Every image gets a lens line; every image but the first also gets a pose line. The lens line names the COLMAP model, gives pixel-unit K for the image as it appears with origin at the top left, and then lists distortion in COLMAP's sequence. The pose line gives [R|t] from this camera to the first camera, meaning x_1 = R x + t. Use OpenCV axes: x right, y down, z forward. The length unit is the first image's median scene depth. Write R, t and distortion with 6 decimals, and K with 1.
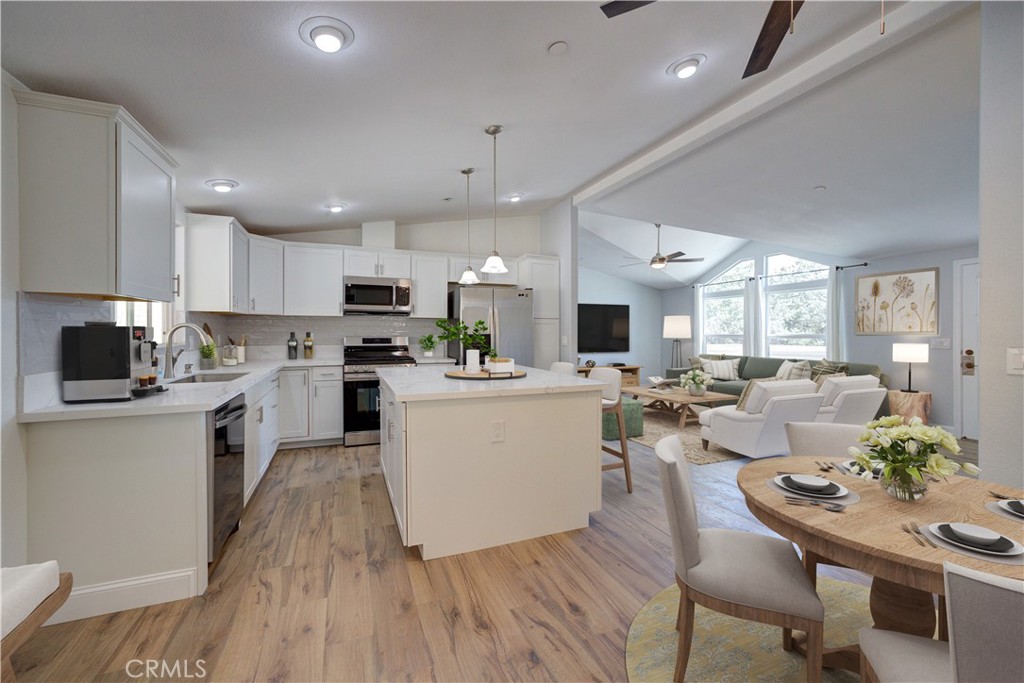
lens RADIAL K [[406.5, 0, 504.2], [0, 406.5, 335.2], [0, 0, 1]] dist [-0.000688, -0.000070]
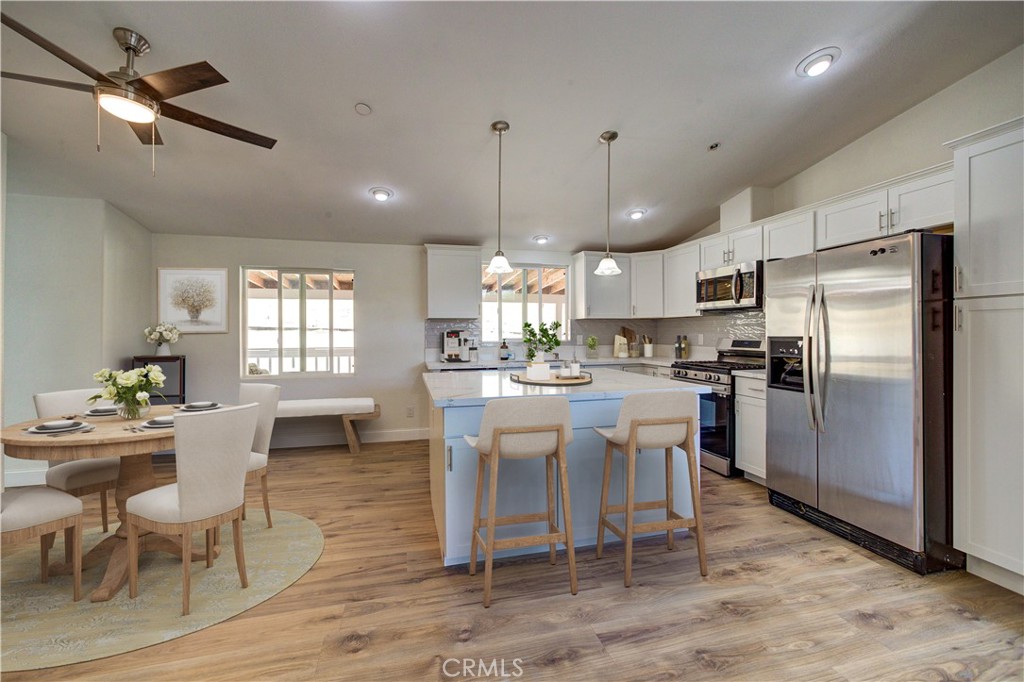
lens RADIAL K [[406.5, 0, 504.2], [0, 406.5, 334.7], [0, 0, 1]] dist [-0.000688, -0.000070]
pose [[-0.133763, -0.000005, -0.991013, 0.613051], [-0.006693, 0.999977, 0.000898, -0.002169], [0.990991, 0.006753, -0.133760, 0.745082]]
